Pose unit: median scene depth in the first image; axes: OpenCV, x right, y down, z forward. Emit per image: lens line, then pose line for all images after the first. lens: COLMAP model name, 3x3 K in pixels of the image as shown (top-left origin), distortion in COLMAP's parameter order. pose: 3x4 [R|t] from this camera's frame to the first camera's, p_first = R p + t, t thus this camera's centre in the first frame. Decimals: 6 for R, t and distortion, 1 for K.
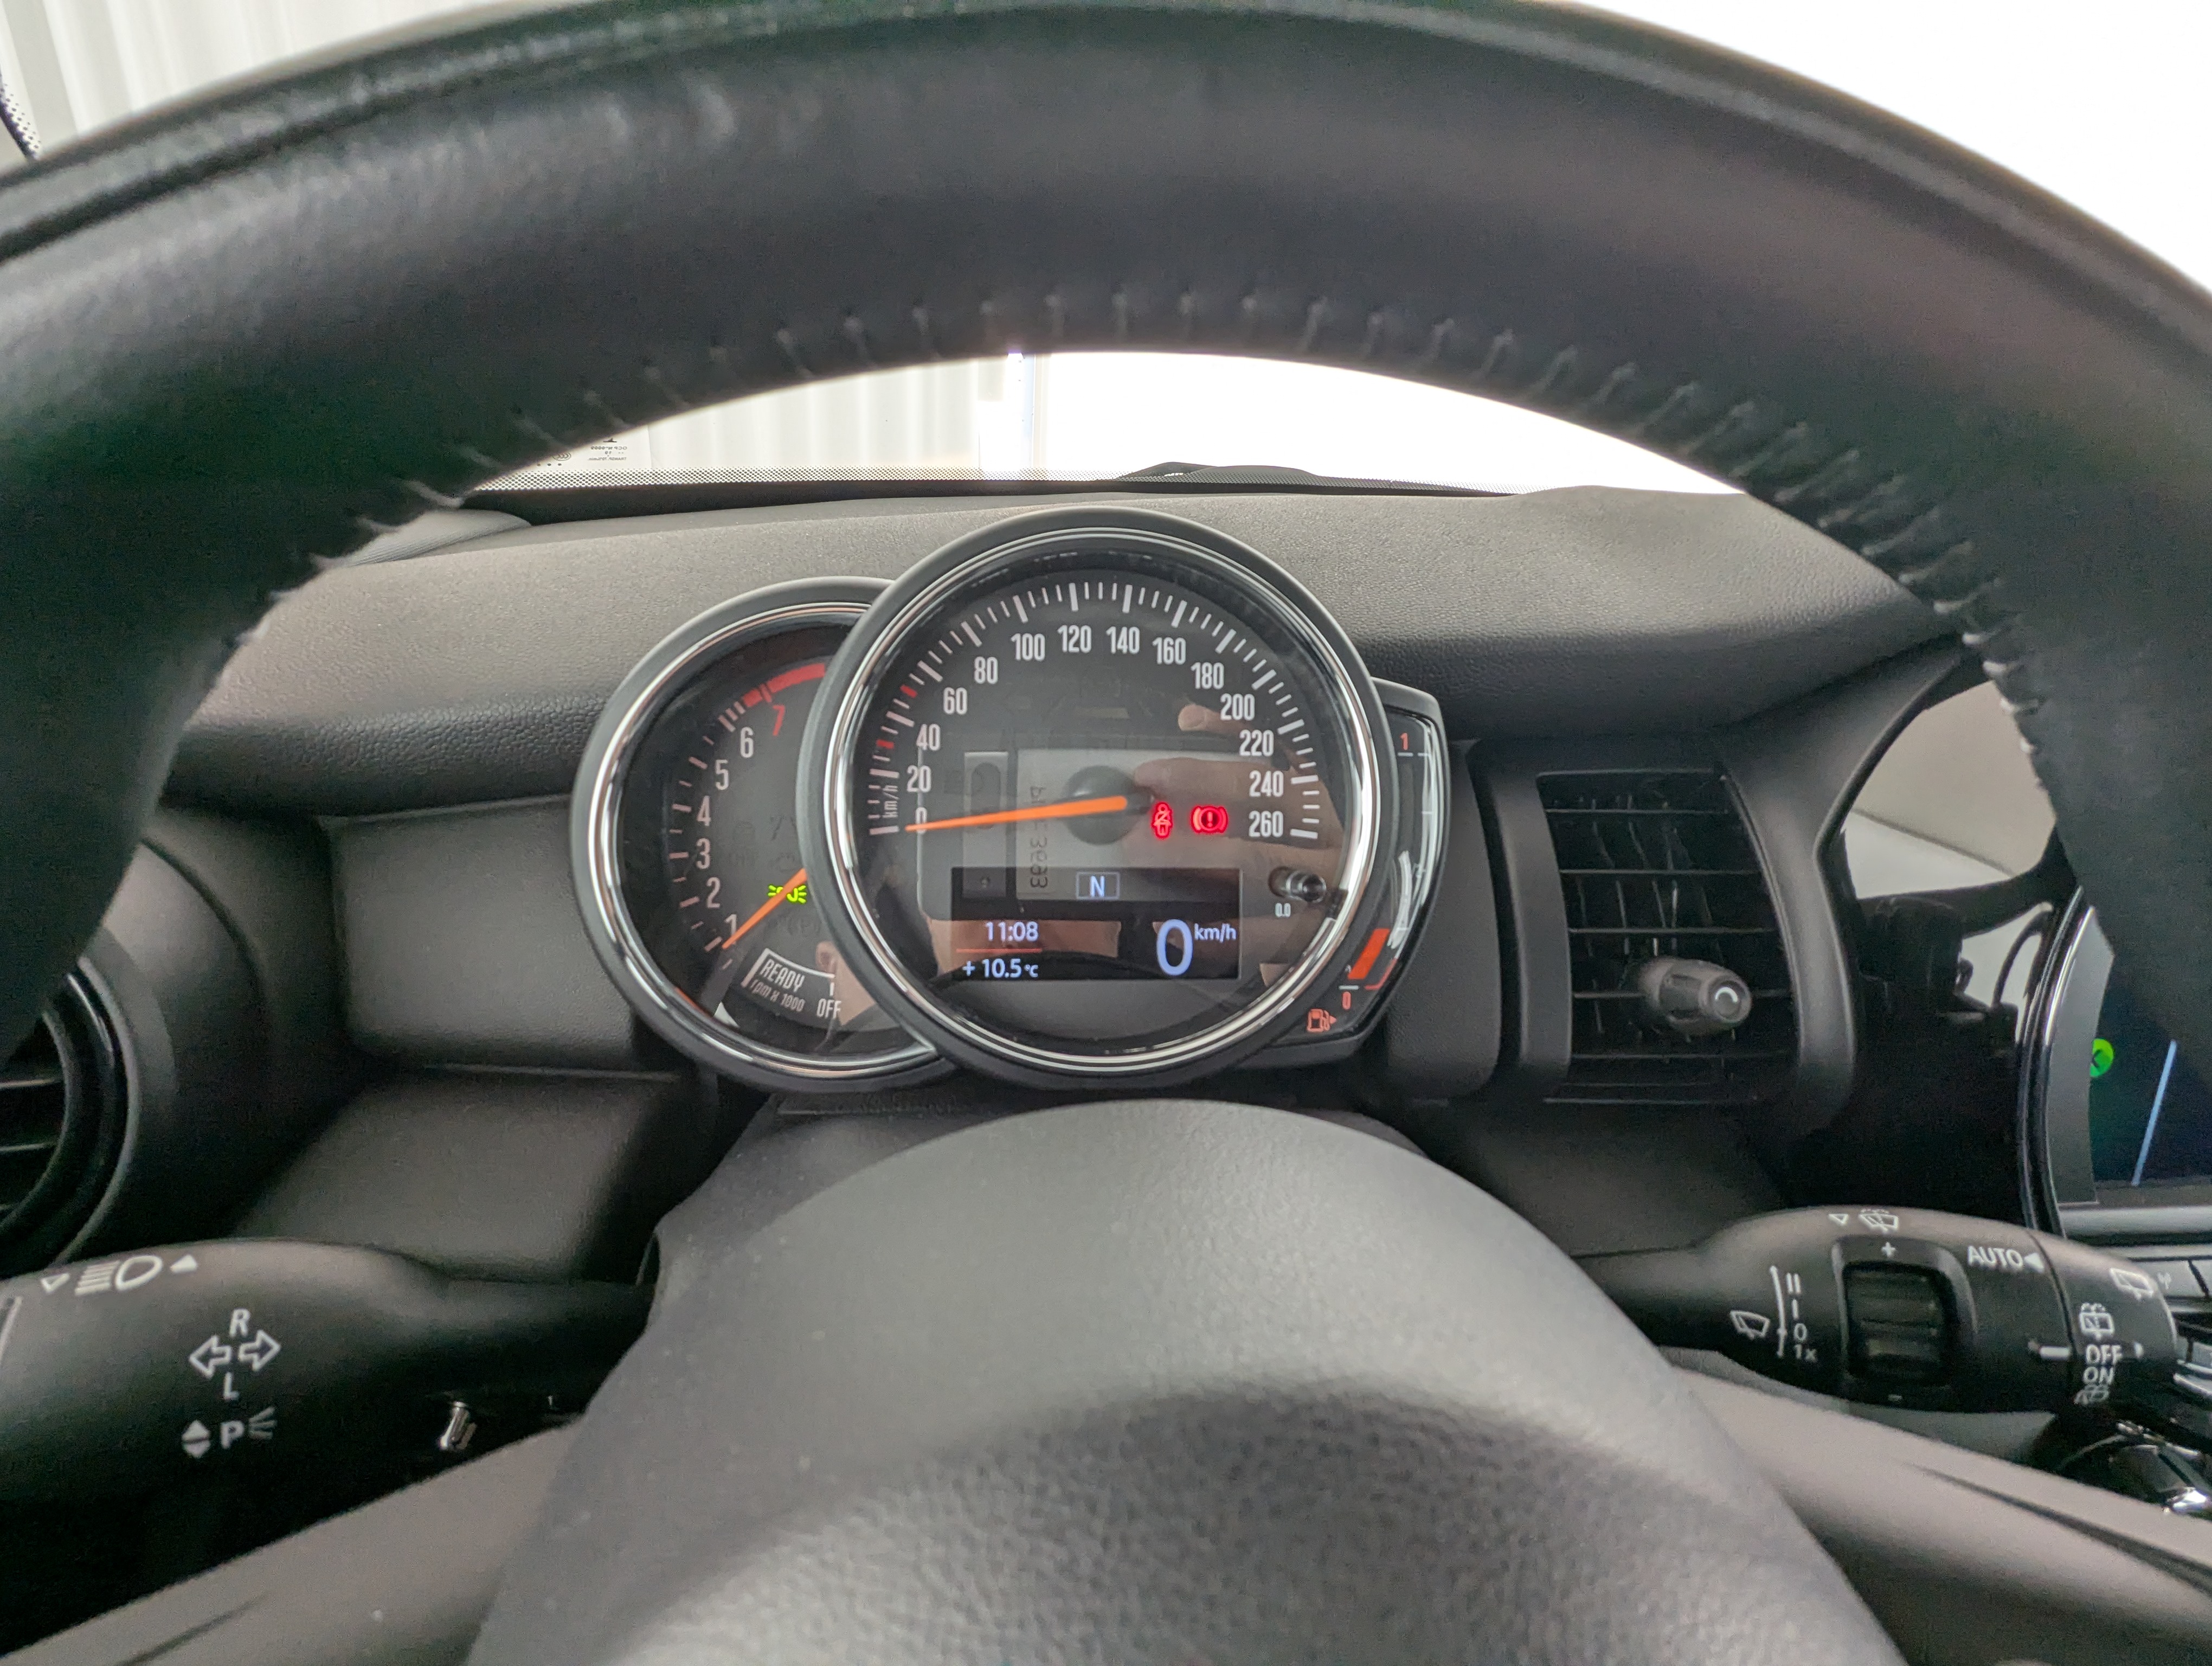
lens RADIAL K [[1048.2, 0, 1115.4], [0, 1048.2, 829.3], [0, 0, 1]] dist [-0.000724, 0.000004]
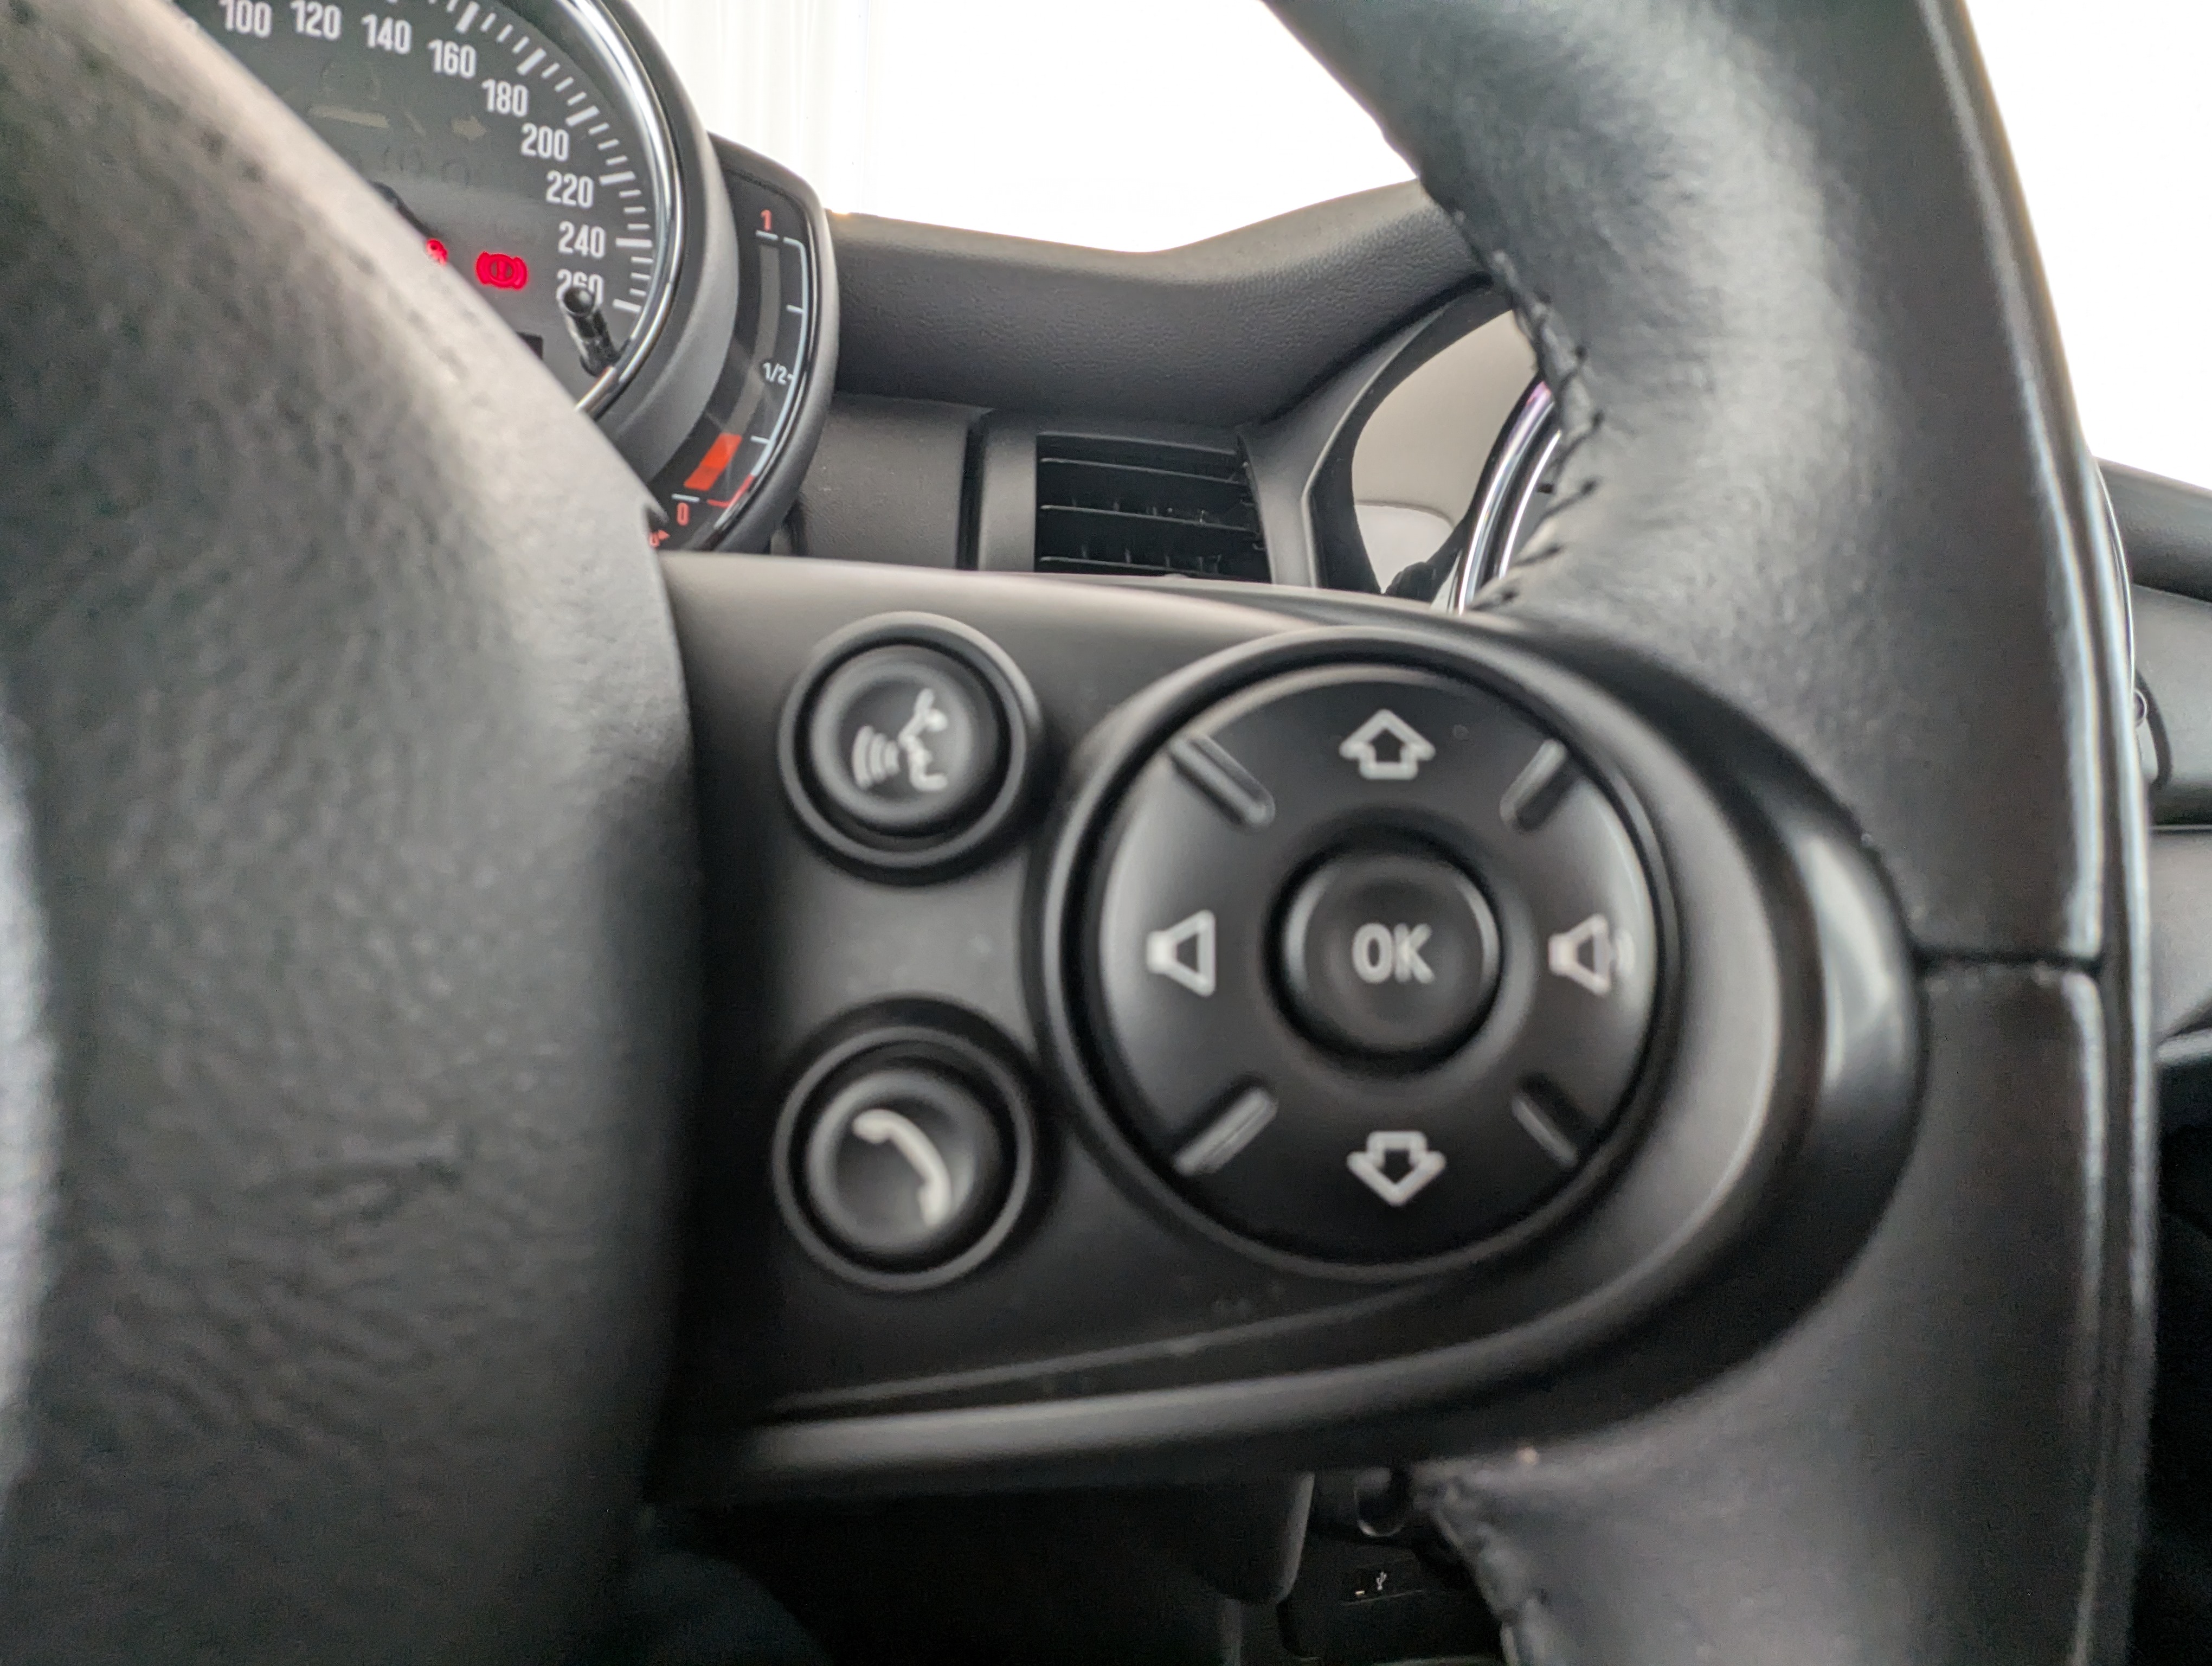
lens RADIAL K [[1048.2, 0, 1093.7], [0, 1048.2, 828.1], [0, 0, 1]] dist [-0.000724, 0.000004]
pose [[0.986448, 0.016480, 0.163244, 0.413495], [-0.007865, 0.998548, -0.053285, 0.455996], [-0.163885, 0.051279, 0.985146, 0.156434]]
